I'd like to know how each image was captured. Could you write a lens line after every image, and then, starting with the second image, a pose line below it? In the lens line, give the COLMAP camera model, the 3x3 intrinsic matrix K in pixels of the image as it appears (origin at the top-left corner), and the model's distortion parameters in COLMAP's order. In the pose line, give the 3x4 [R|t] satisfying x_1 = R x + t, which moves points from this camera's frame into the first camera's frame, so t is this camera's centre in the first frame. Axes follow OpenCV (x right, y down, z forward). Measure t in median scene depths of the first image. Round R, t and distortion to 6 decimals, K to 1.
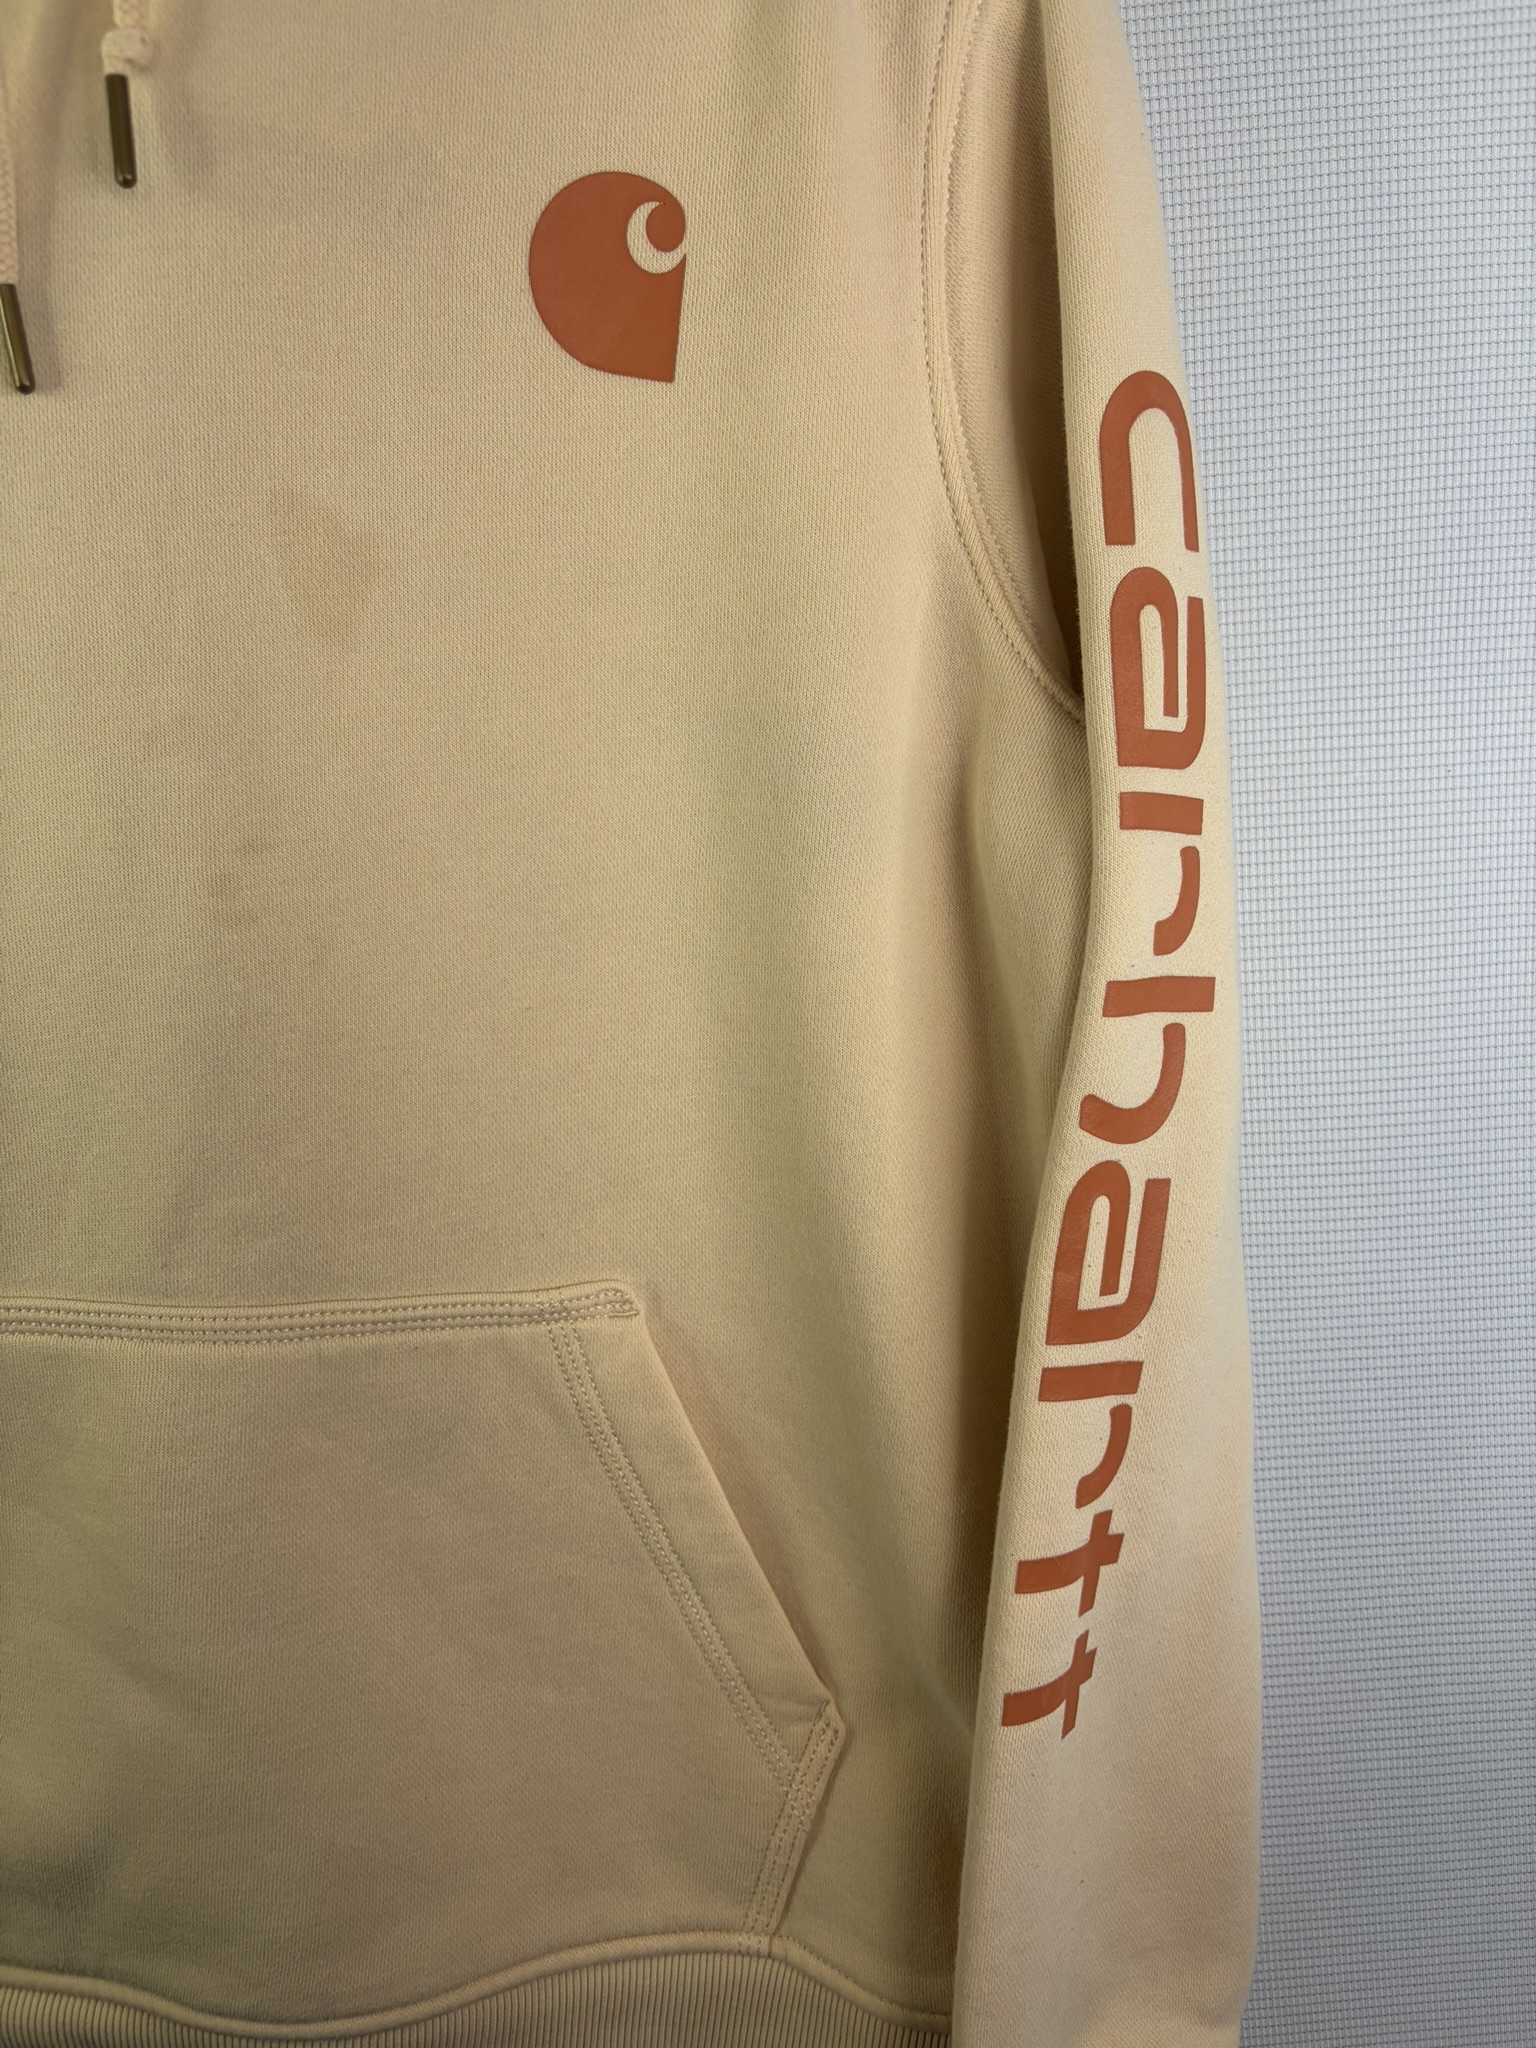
lens RADIAL K [[1579.2, 0, 768.0], [0, 1579.2, 1024.0], [0, 0, 1]] dist [0.017350, -0.034943]
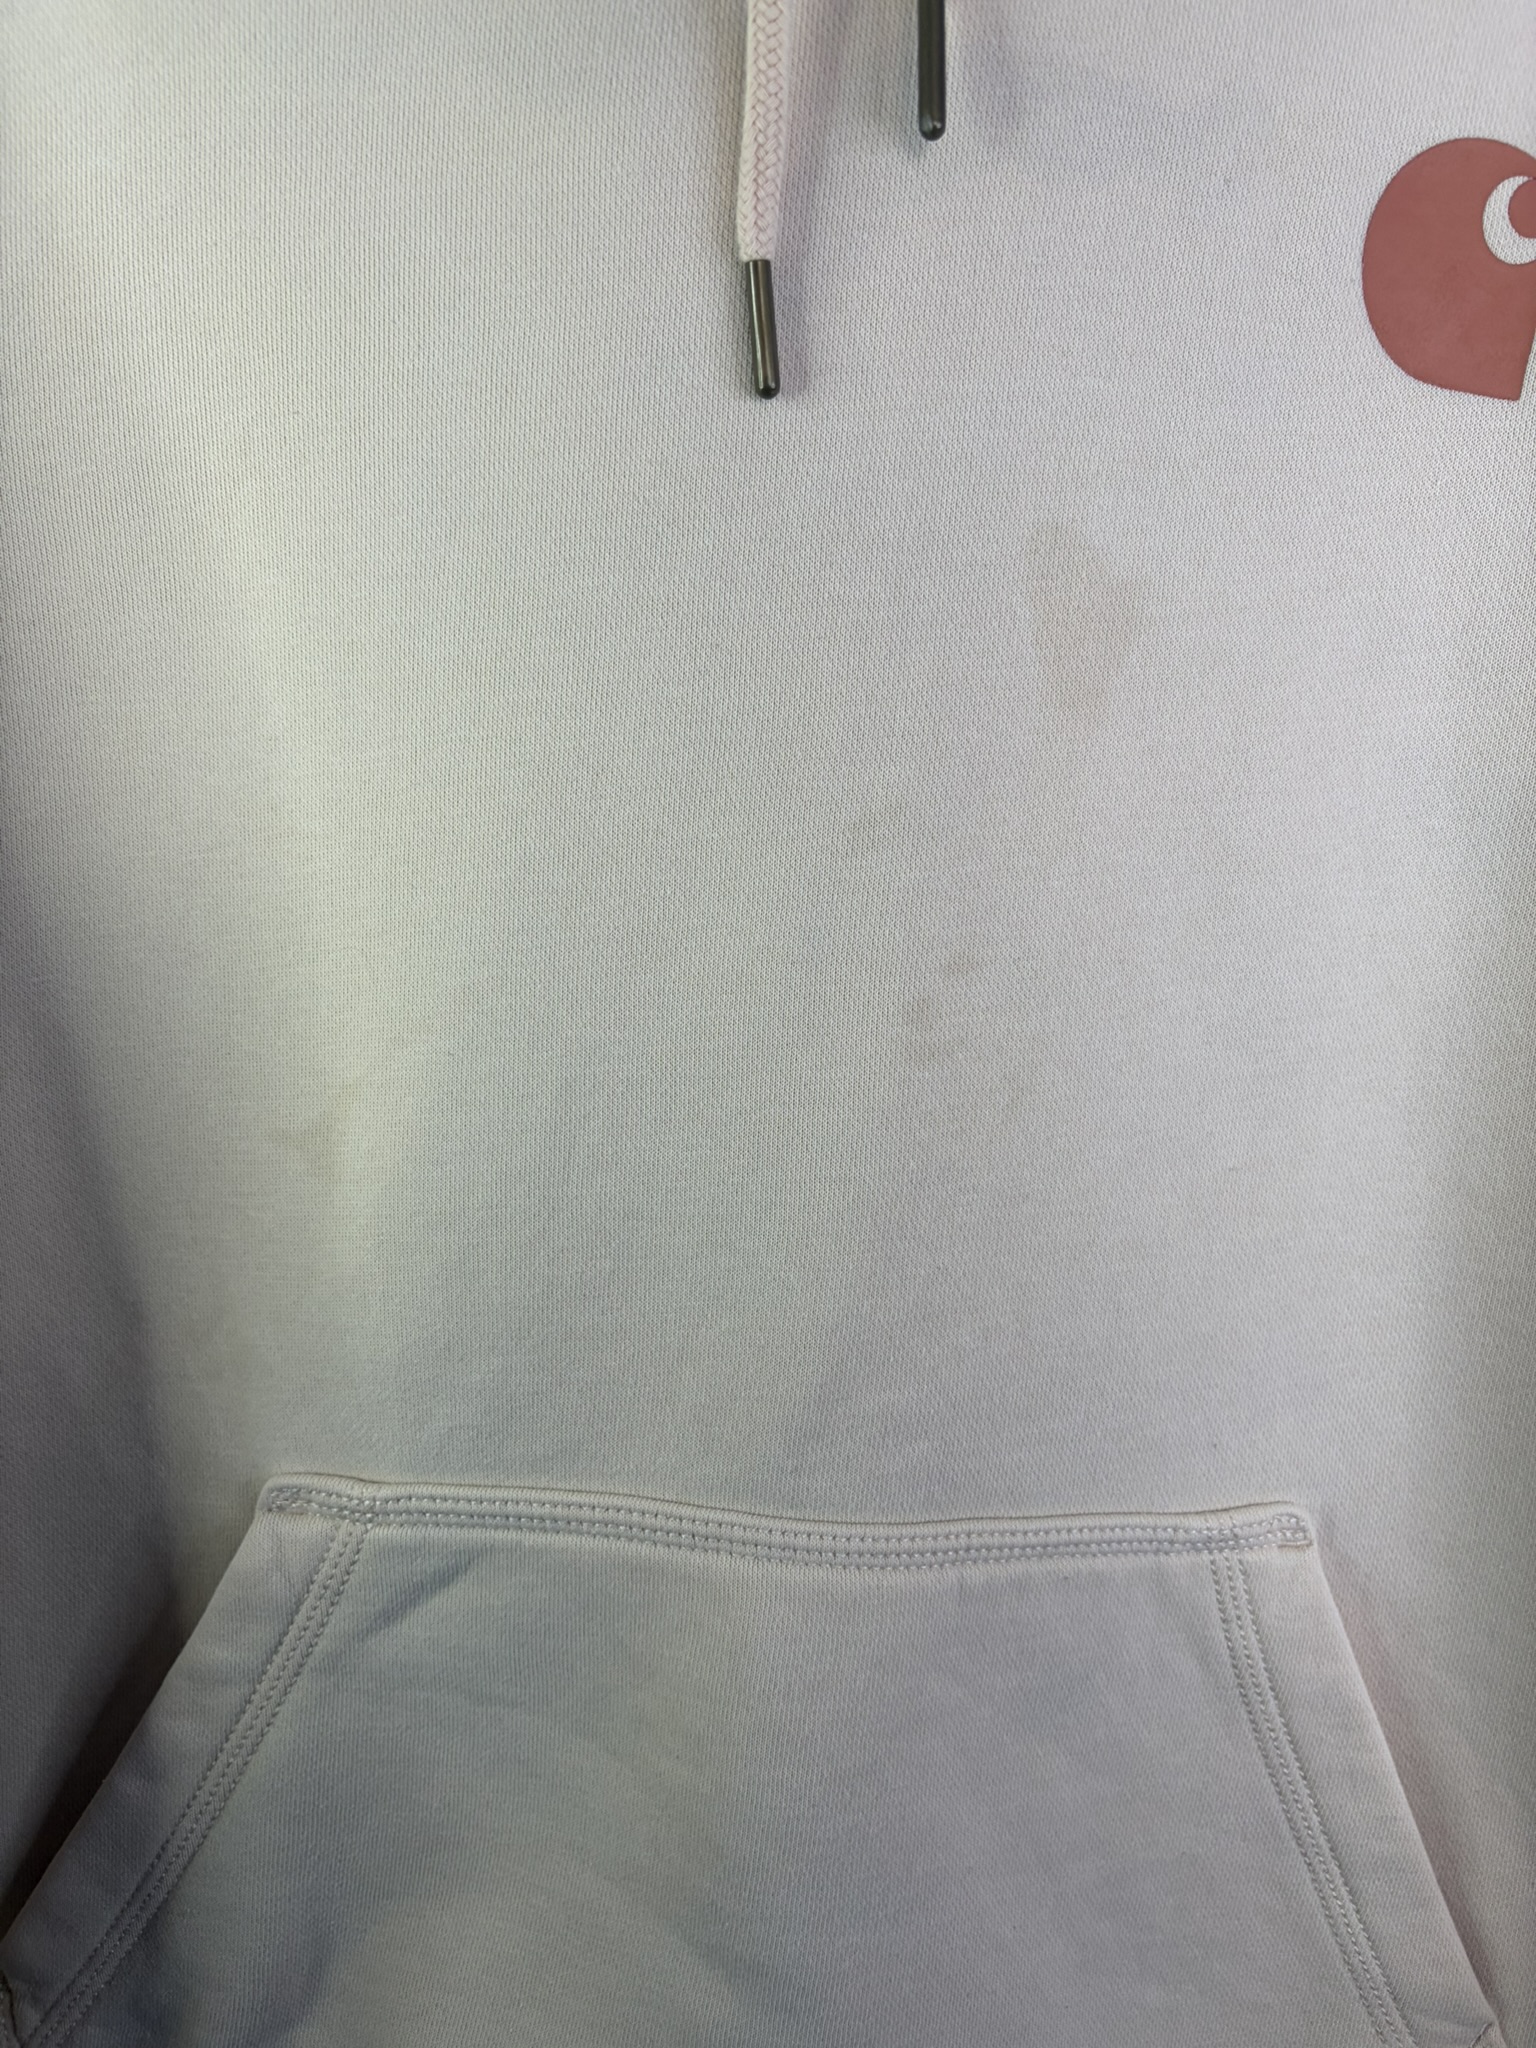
lens RADIAL K [[1579.2, 0, 768.0], [0, 1579.2, 1024.0], [0, 0, 1]] dist [0.017350, -0.034943]
pose [[0.996997, 0.045418, -0.062725, -0.340560], [-0.046614, 0.998755, -0.017745, -0.058299], [0.061841, 0.020615, 0.997873, 0.178030]]
